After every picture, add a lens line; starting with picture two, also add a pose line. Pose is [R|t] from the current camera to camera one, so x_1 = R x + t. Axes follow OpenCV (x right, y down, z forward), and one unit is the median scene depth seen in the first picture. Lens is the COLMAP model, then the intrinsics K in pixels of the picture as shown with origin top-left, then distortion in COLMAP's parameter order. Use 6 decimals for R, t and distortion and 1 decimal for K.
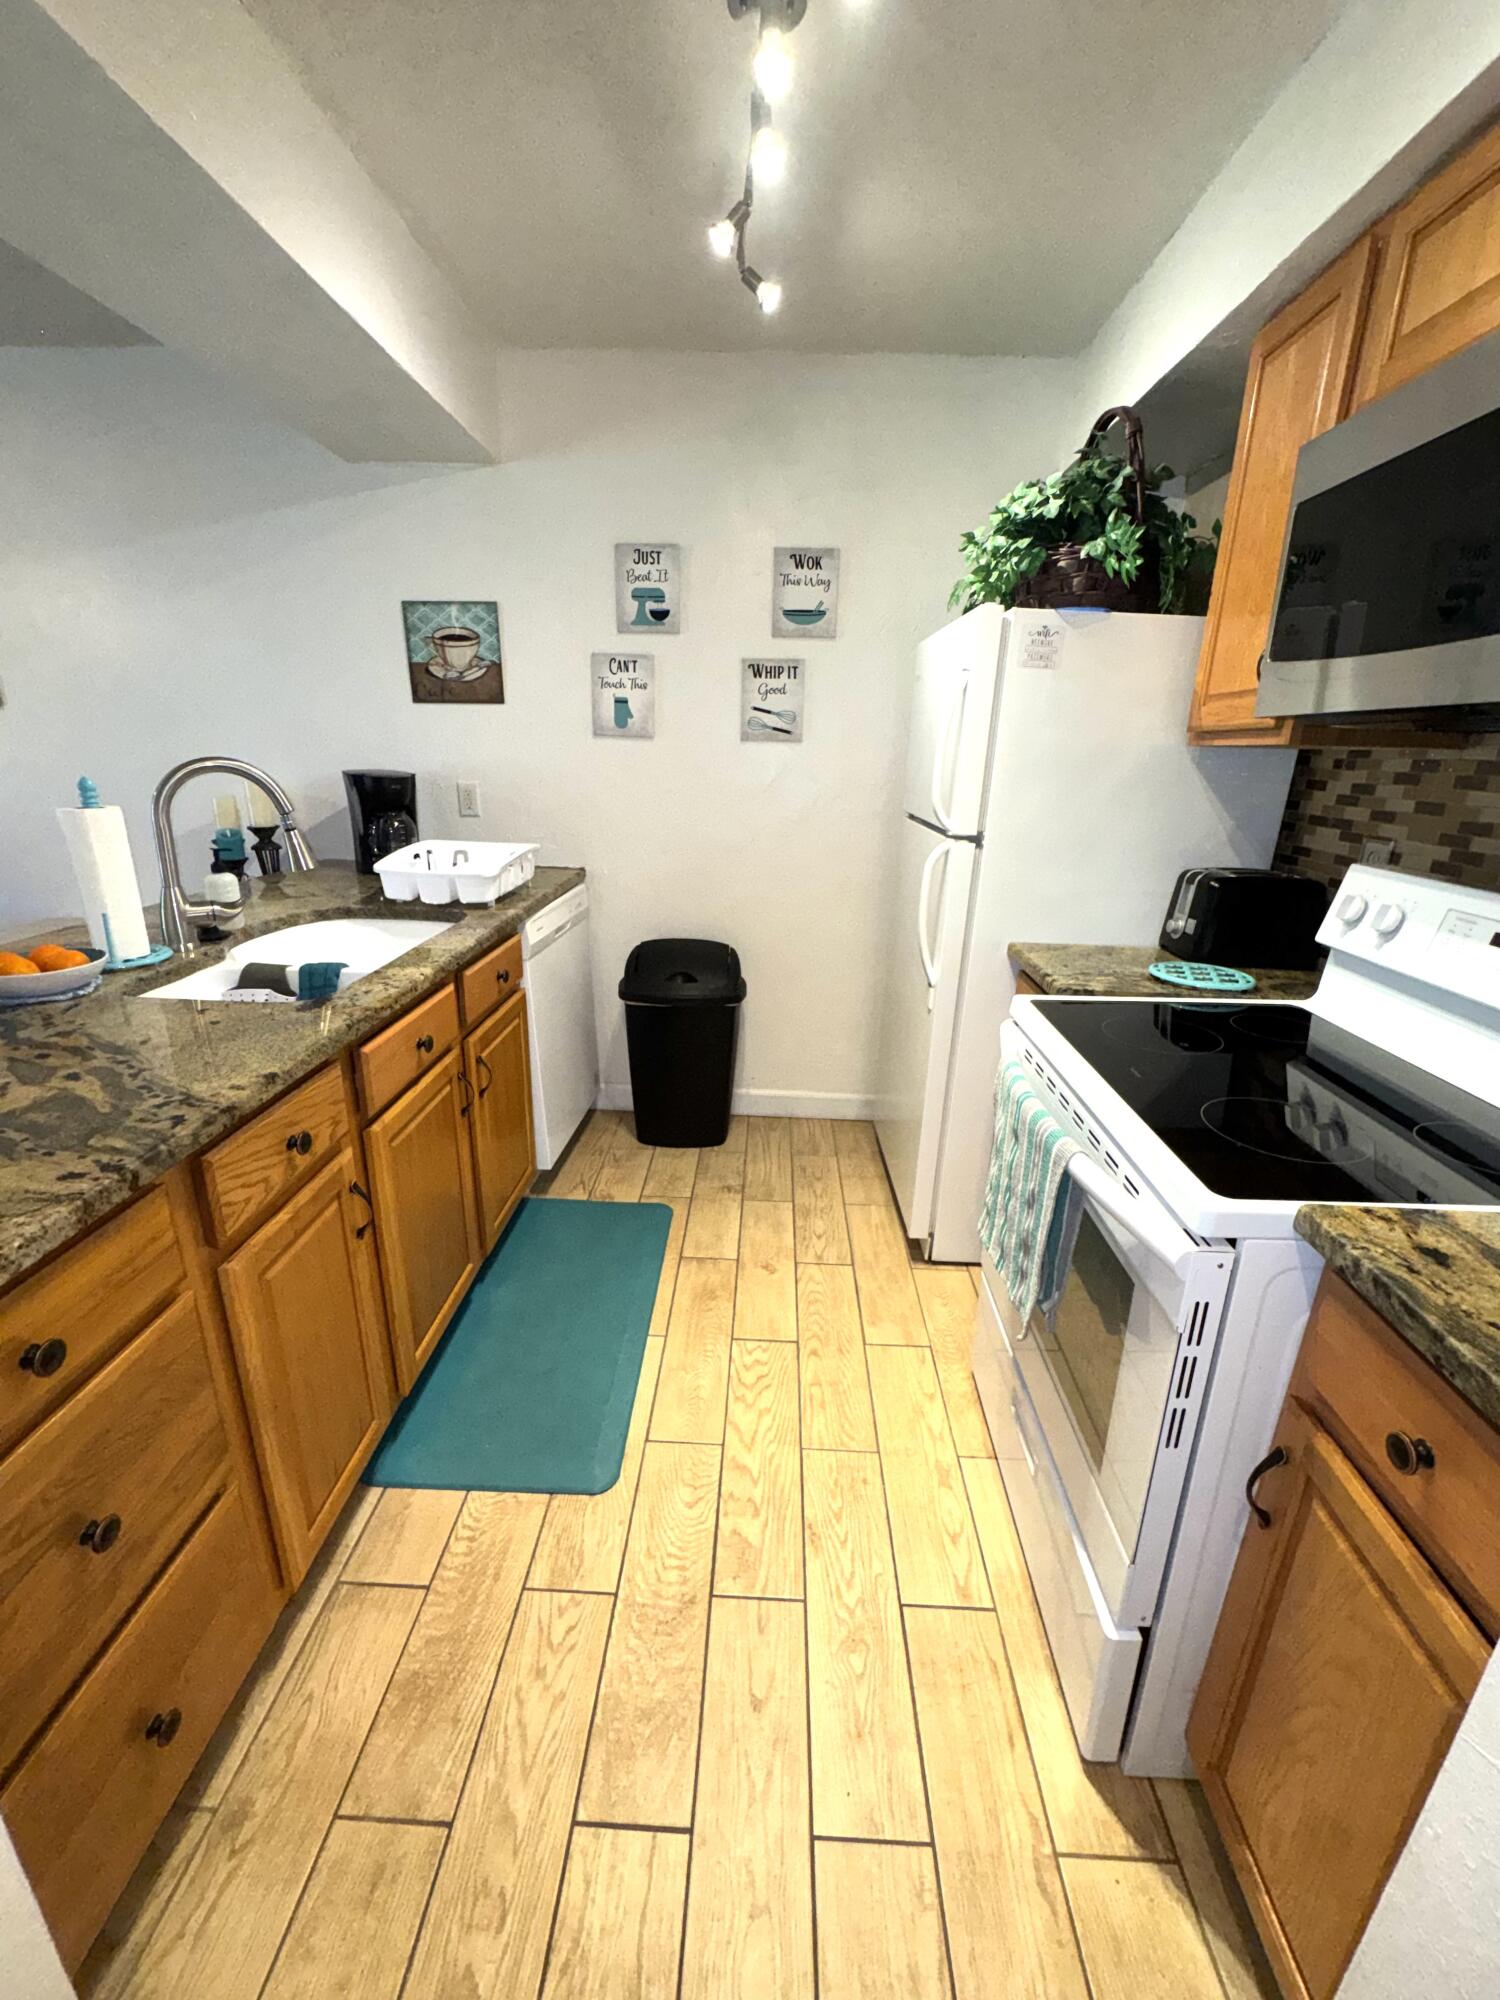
lens RADIAL K [[801.2, 0, 750.0], [0, 801.2, 1000.0], [0, 0, 1]] dist [-0.004087, 0.000198]
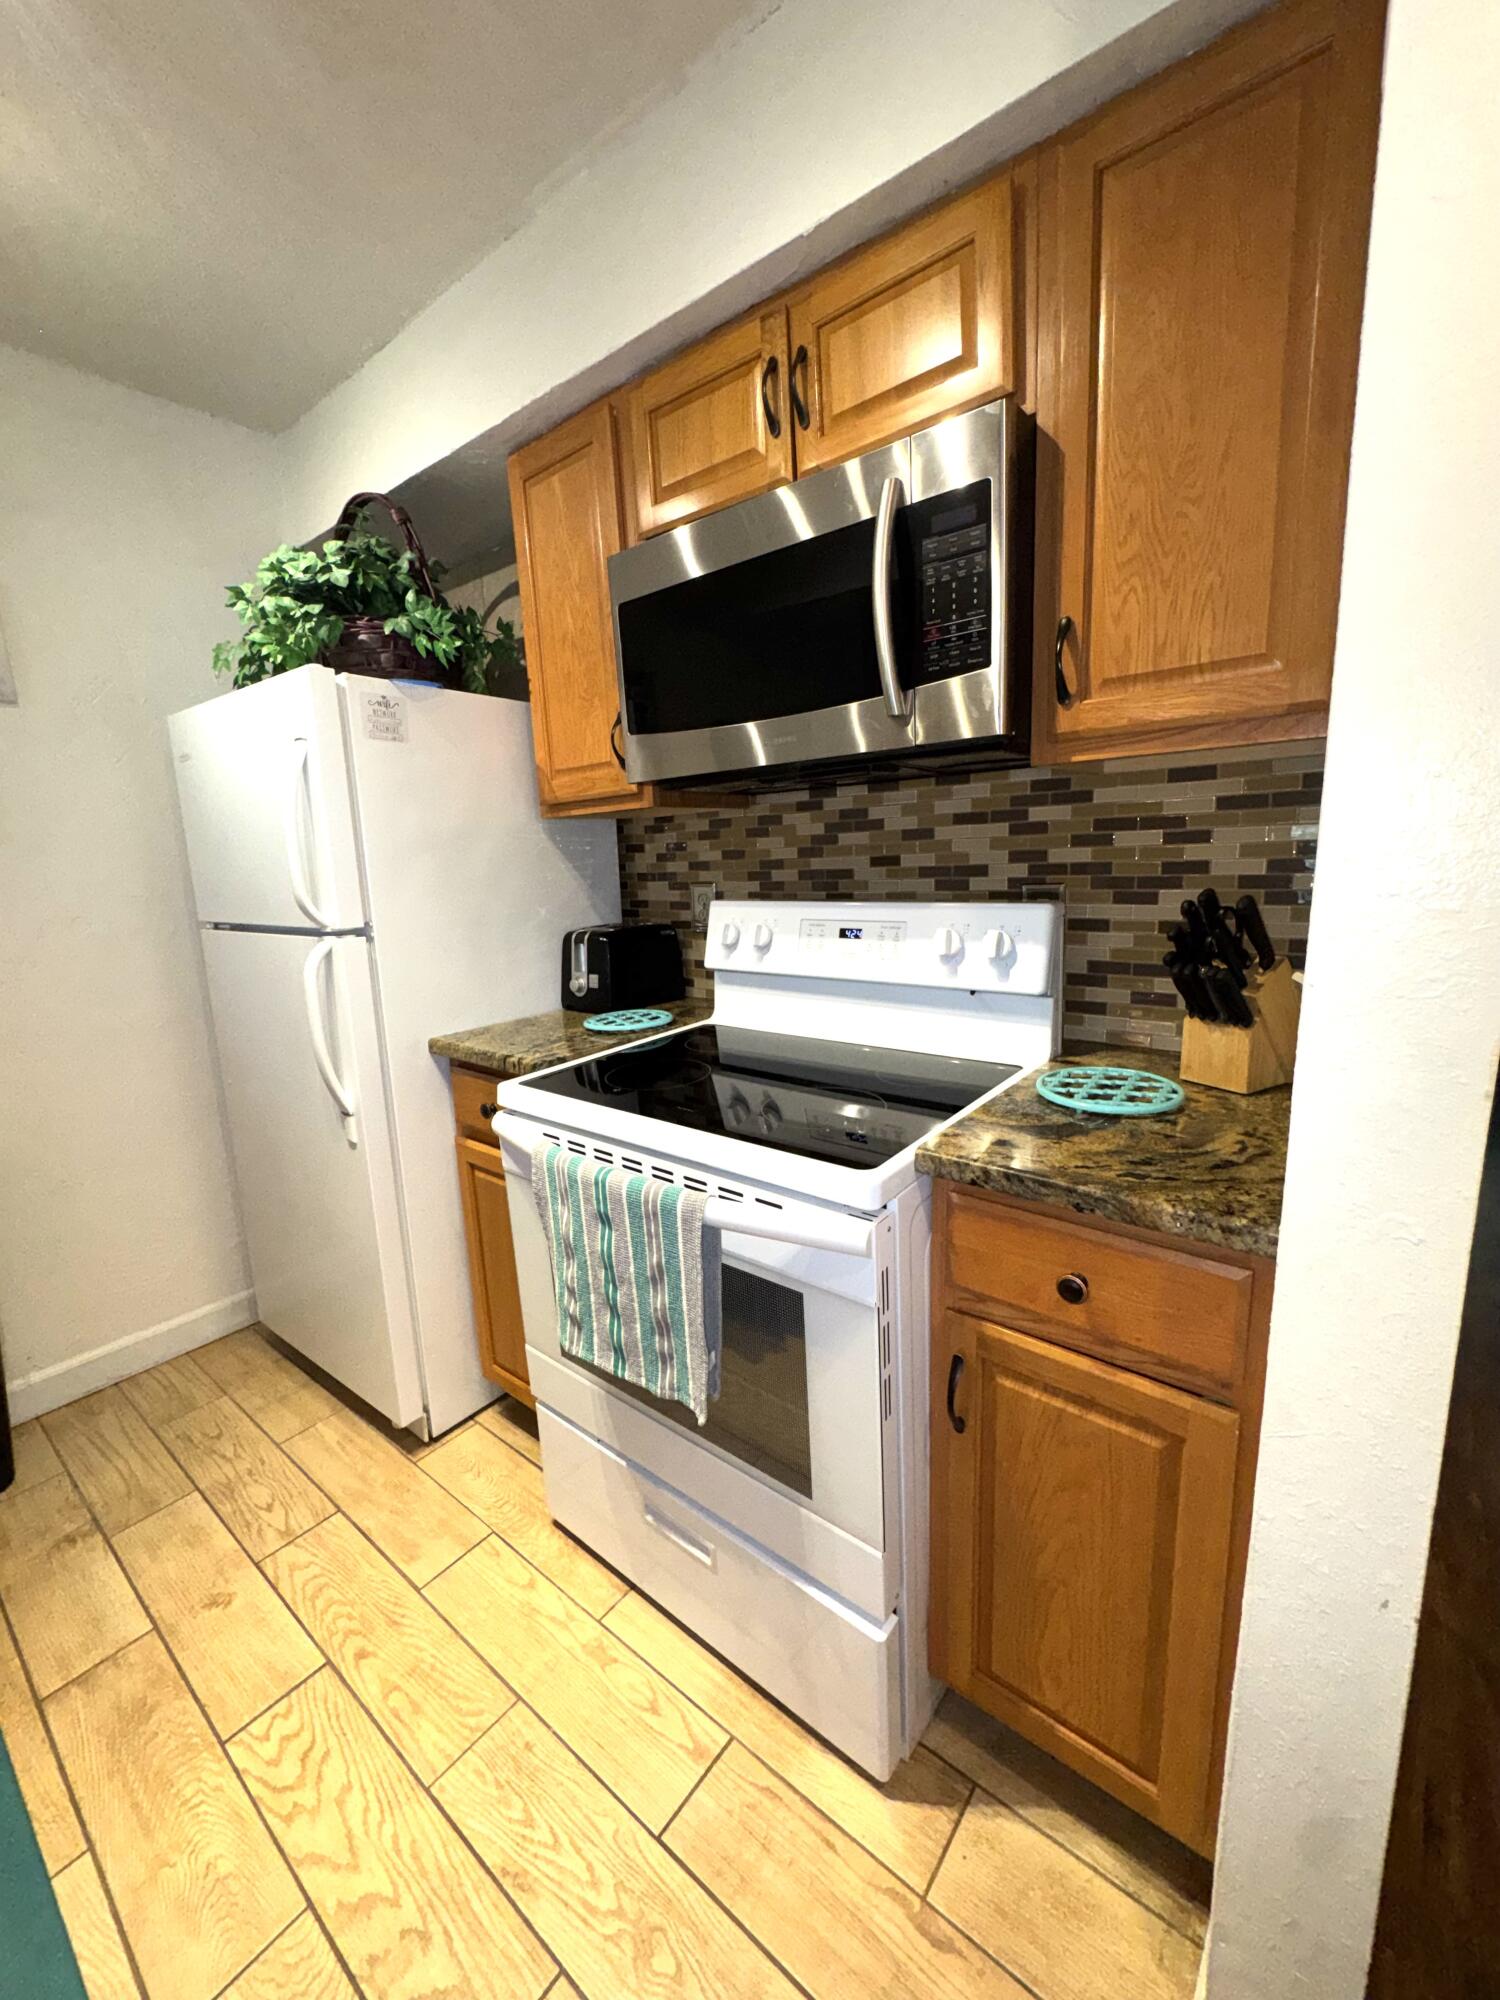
lens RADIAL K [[801.2, 0, 750.0], [0, 801.2, 1000.0], [0, 0, 1]] dist [-0.004087, 0.000198]
pose [[0.595081, -0.198259, 0.778828, -0.166853], [0.298116, 0.954409, 0.015172, -0.023413], [-0.746328, 0.223153, 0.627054, 0.189890]]
